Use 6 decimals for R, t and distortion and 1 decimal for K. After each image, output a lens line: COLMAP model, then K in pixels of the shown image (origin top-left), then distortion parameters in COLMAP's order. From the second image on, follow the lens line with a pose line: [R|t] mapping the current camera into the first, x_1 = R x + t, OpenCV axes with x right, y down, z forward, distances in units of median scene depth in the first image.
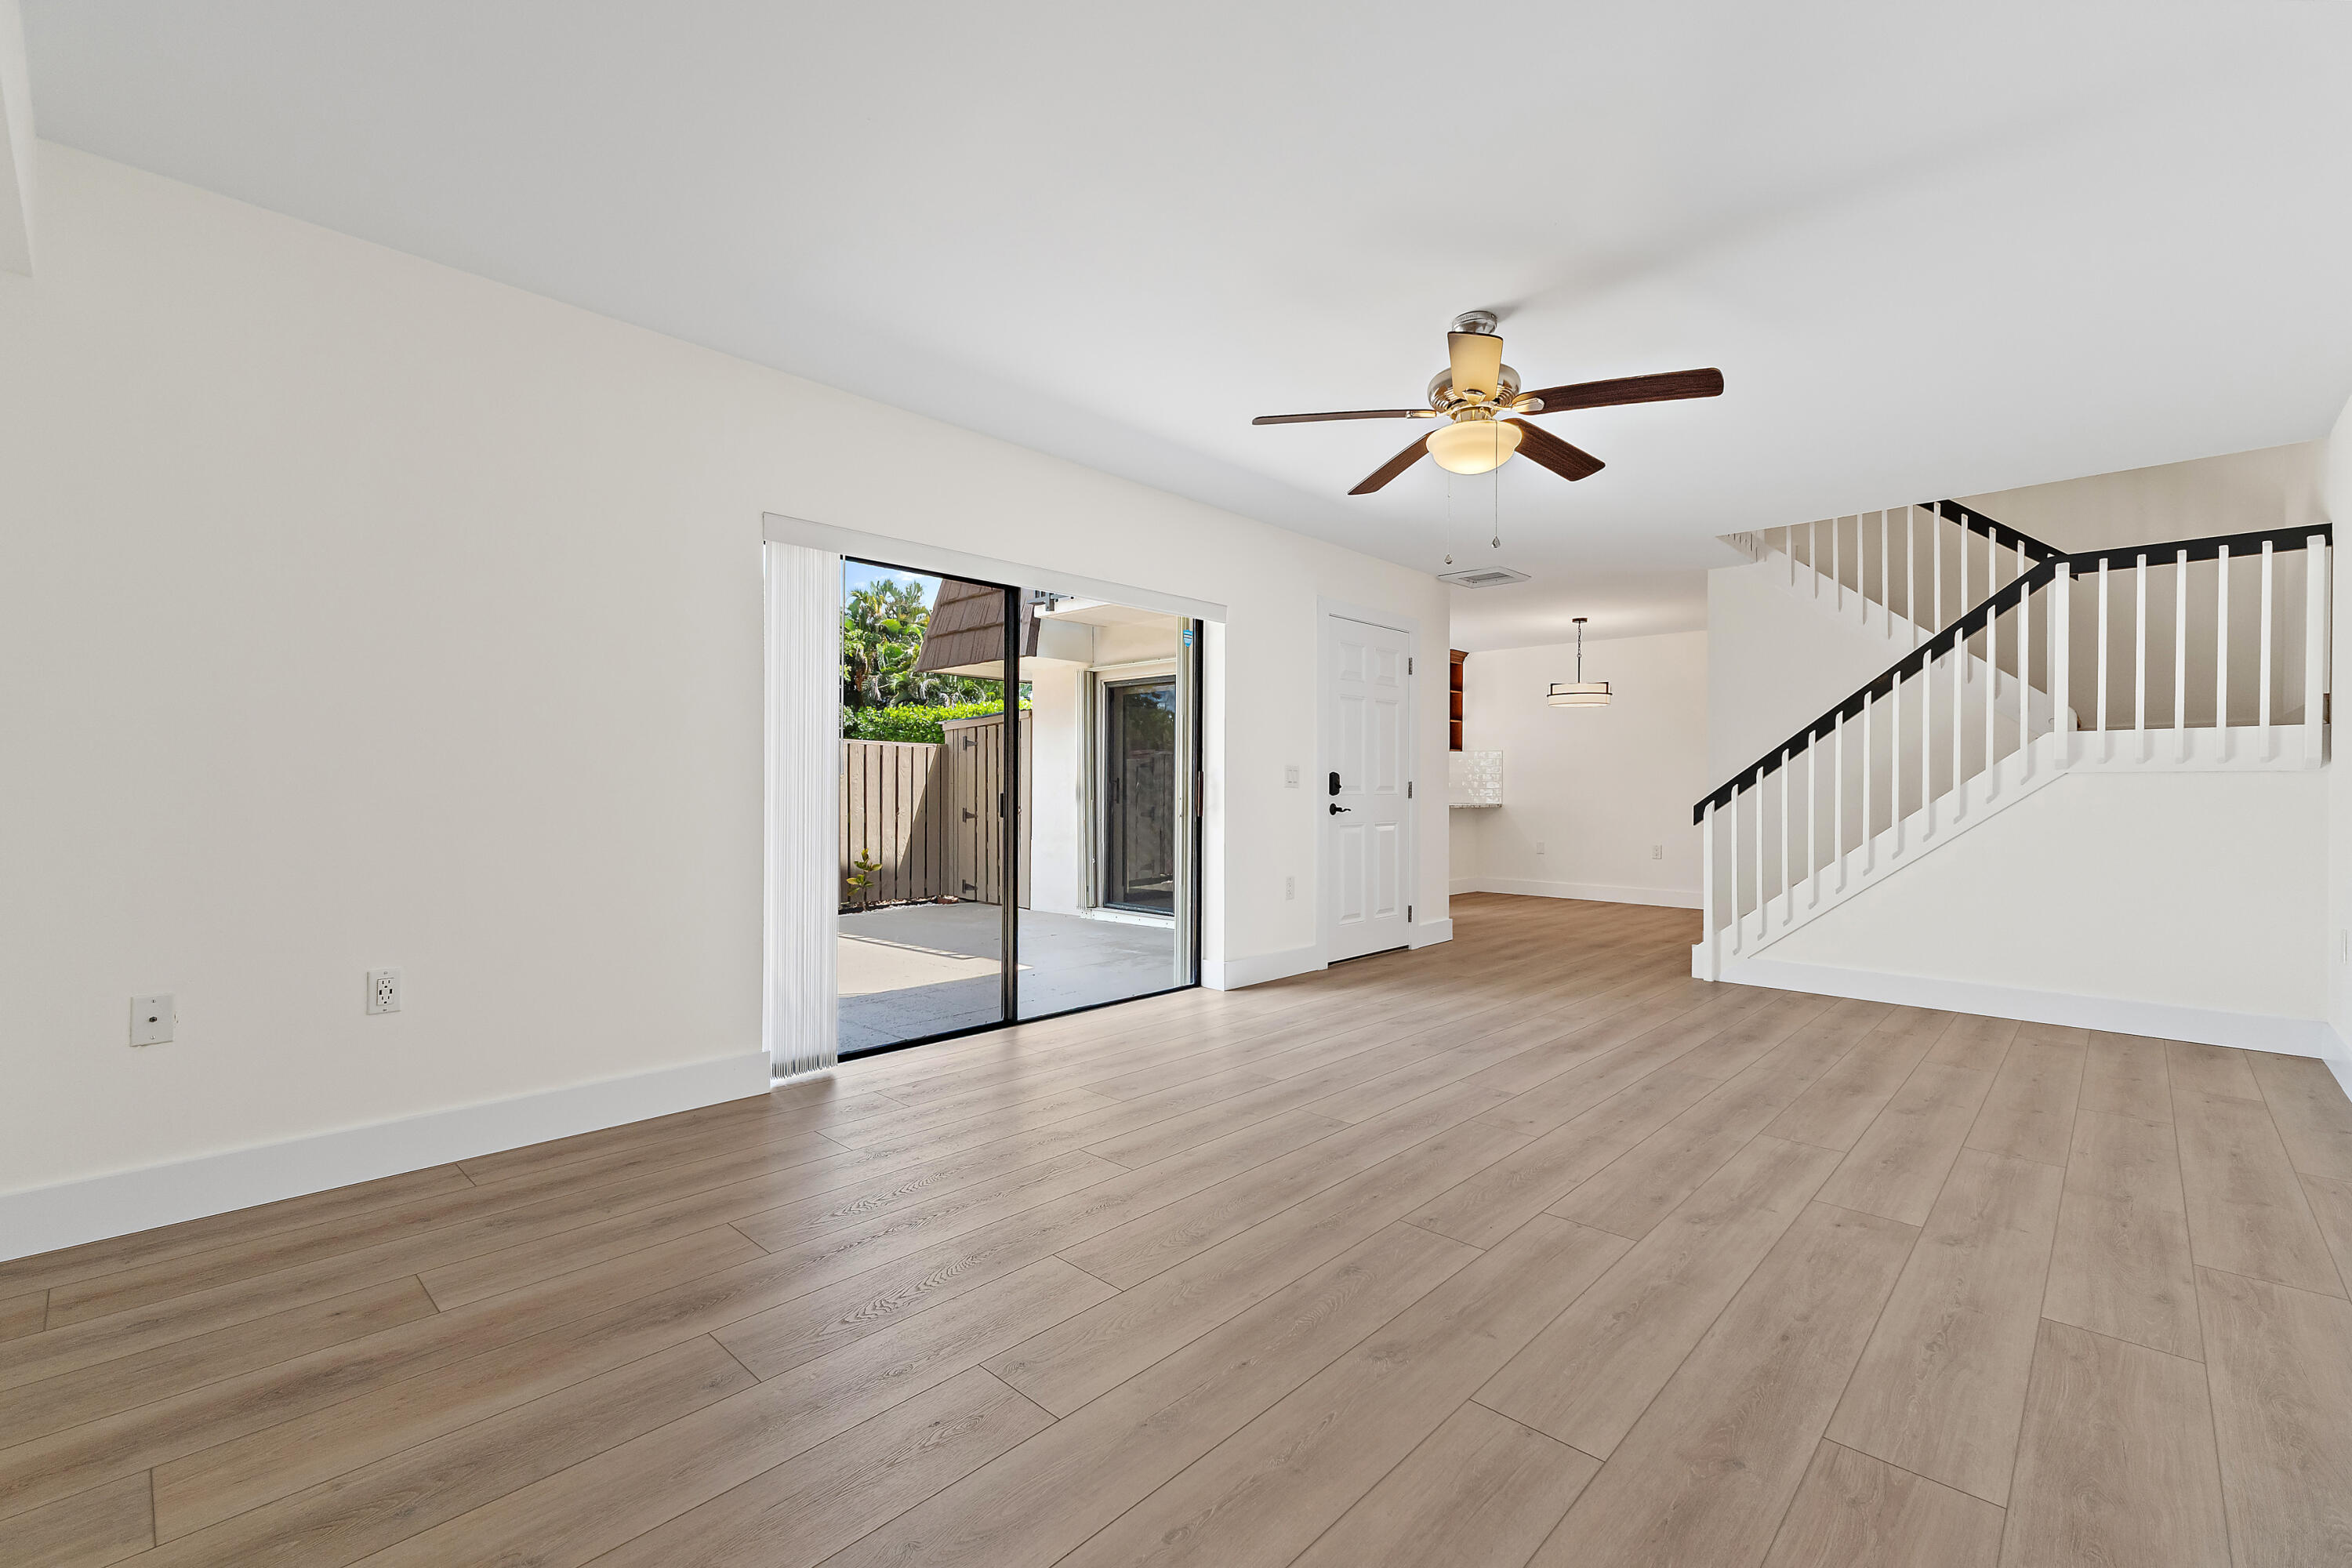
lens RADIAL K [[1011.5, 0, 1194.5], [0, 1011.5, 774.3], [0, 0, 1]] dist [0.010854, -0.001185]
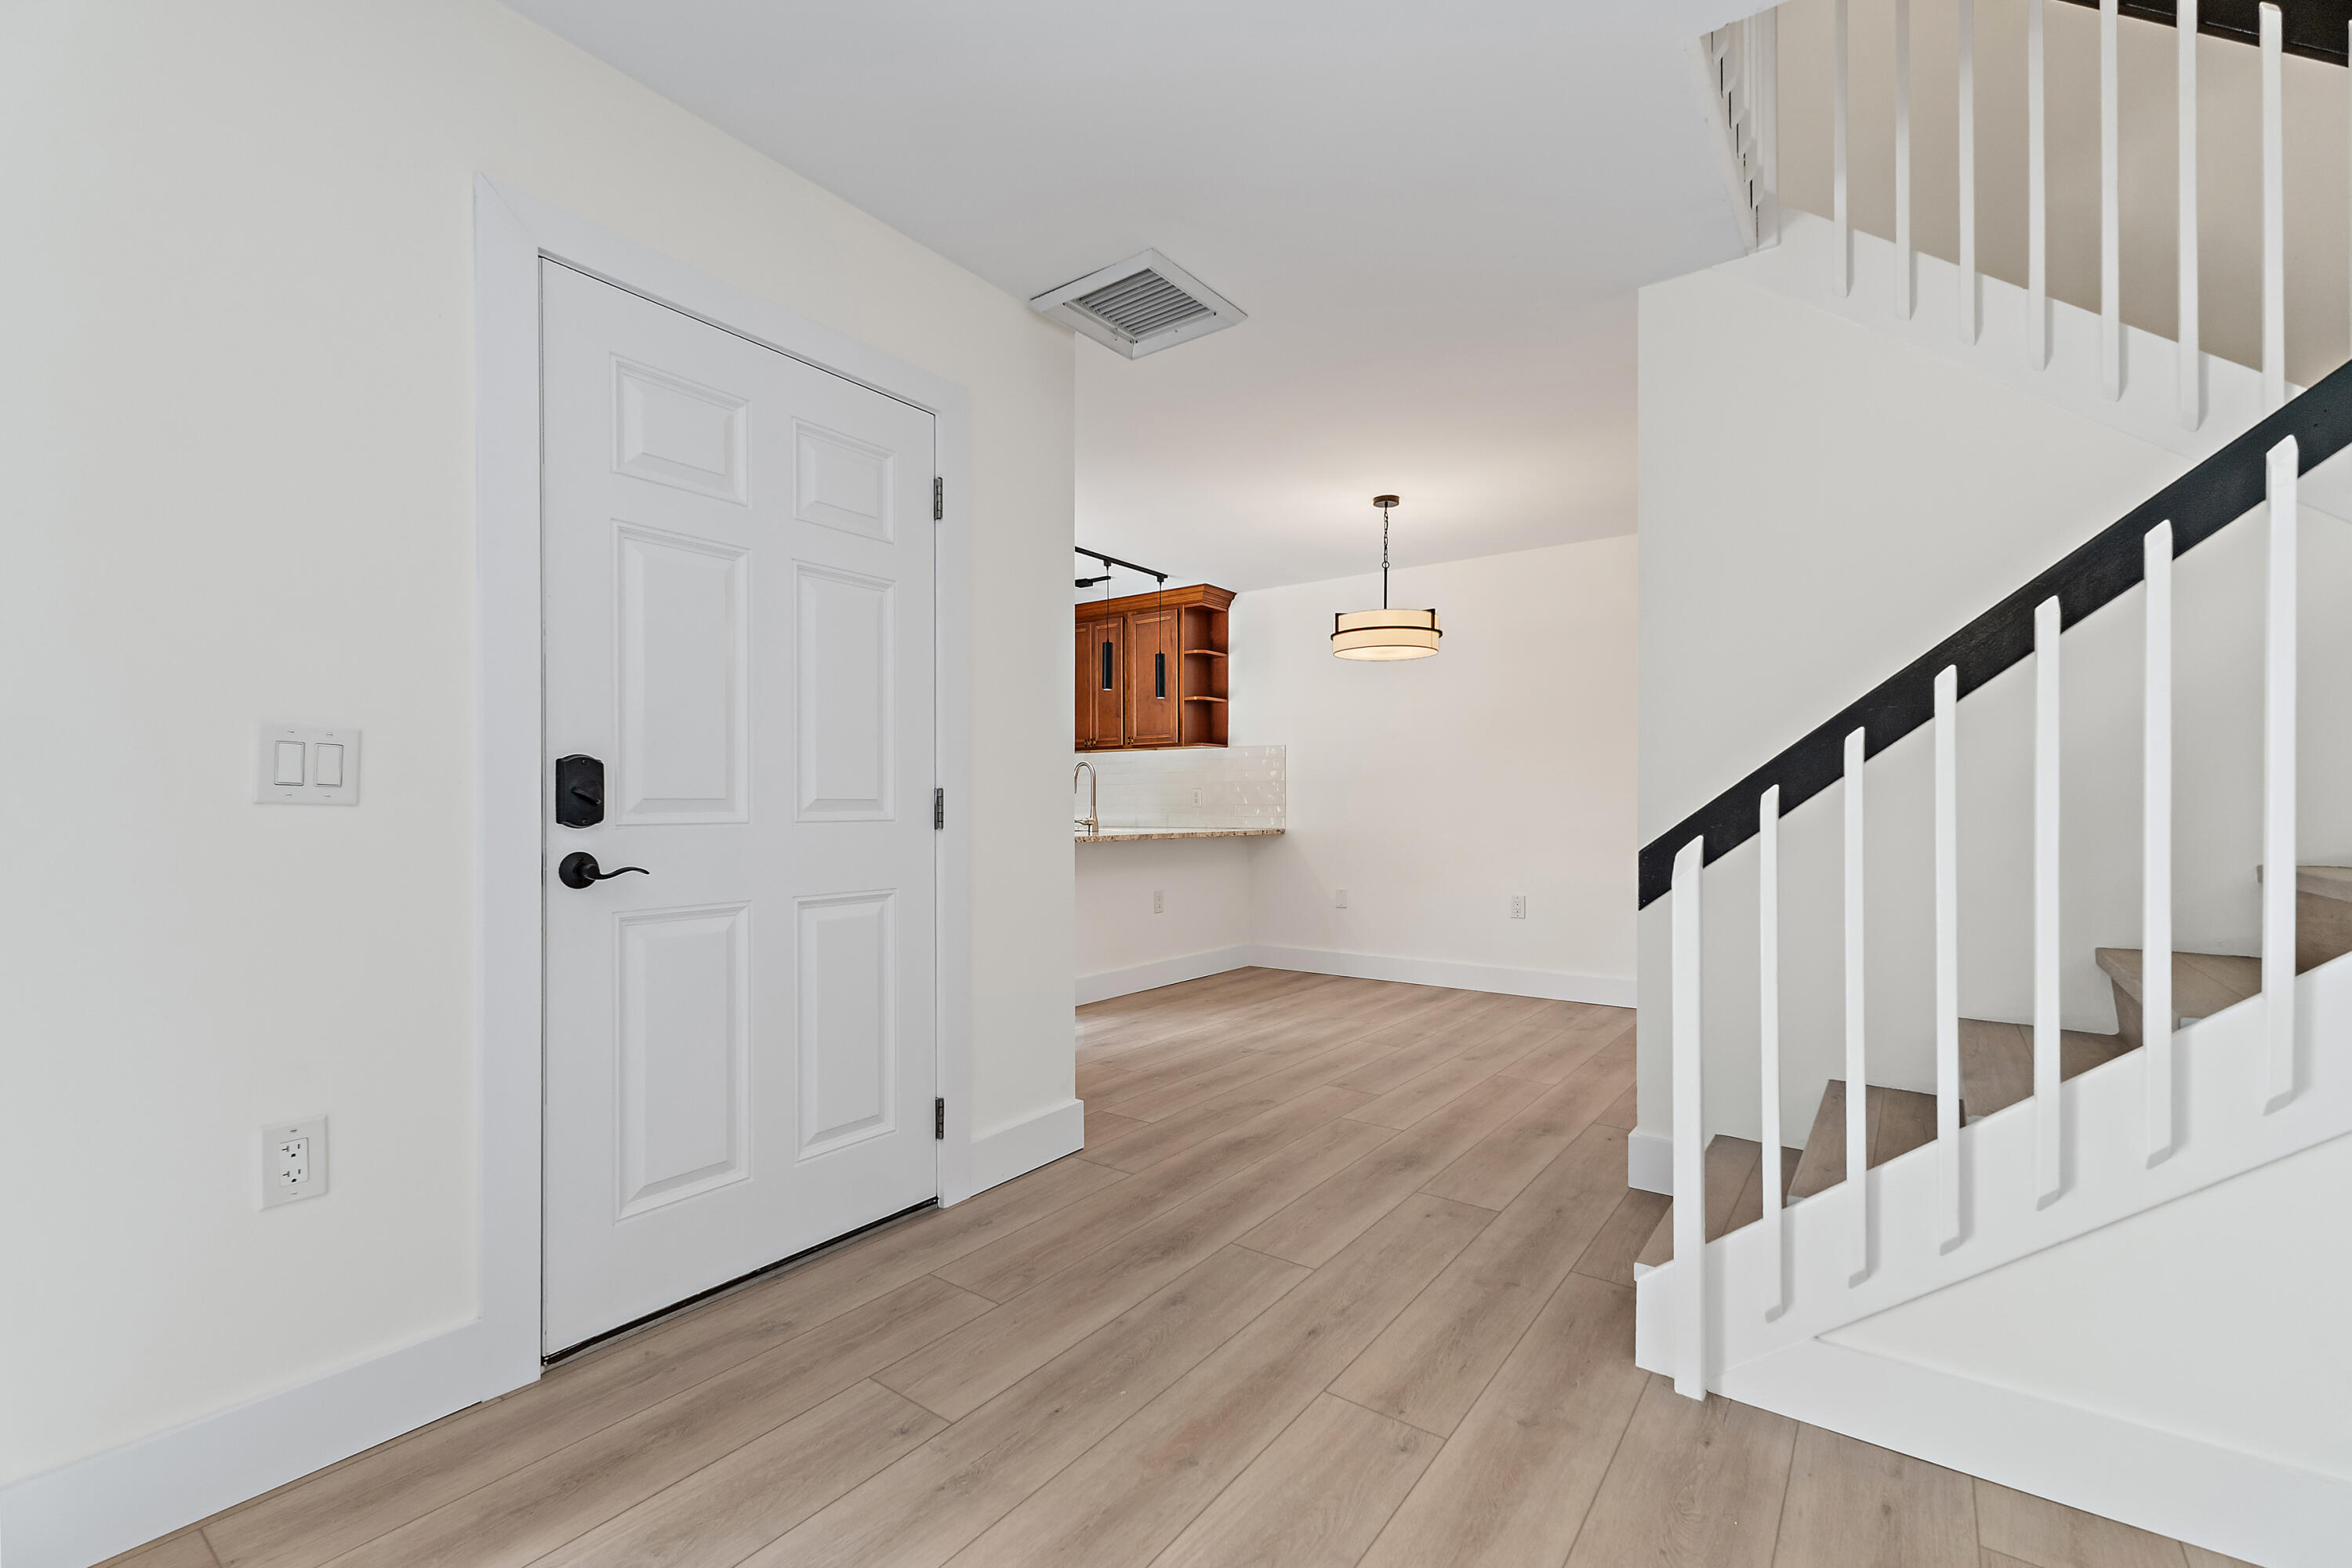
lens RADIAL K [[1011.5, 0, 1158.2], [0, 1011.5, 801.0], [0, 0, 1]] dist [0.010854, -0.001185]
pose [[0.994158, -0.007289, 0.107687, 0.311318], [0.003774, 0.999454, 0.032810, 0.003338], [-0.107867, -0.032212, 0.993643, 0.717013]]
